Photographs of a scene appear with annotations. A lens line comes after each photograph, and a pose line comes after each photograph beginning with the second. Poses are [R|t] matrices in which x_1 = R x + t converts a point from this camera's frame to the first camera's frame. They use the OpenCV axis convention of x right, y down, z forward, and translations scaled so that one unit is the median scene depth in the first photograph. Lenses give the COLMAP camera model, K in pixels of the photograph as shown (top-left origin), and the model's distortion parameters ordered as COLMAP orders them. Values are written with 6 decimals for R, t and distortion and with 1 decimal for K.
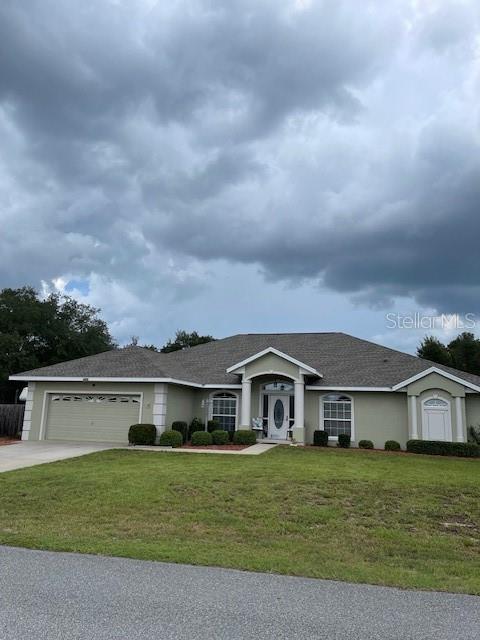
lens RADIAL K [[478.7, 0, 240.0], [0, 478.7, 320.0], [0, 0, 1]] dist [0.032729, -0.002540]
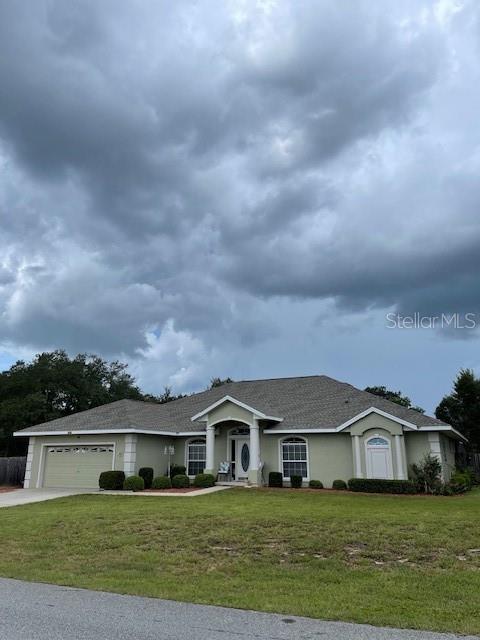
lens RADIAL K [[508.2, 0, 239.8], [0, 508.2, 329.0], [0, 0, 1]] dist [0.035386, -0.000737]
pose [[0.979208, -0.079441, -0.186655, 0.318501], [0.068084, 0.995461, -0.066496, -0.014580], [0.191091, 0.052405, 0.980172, -0.132338]]
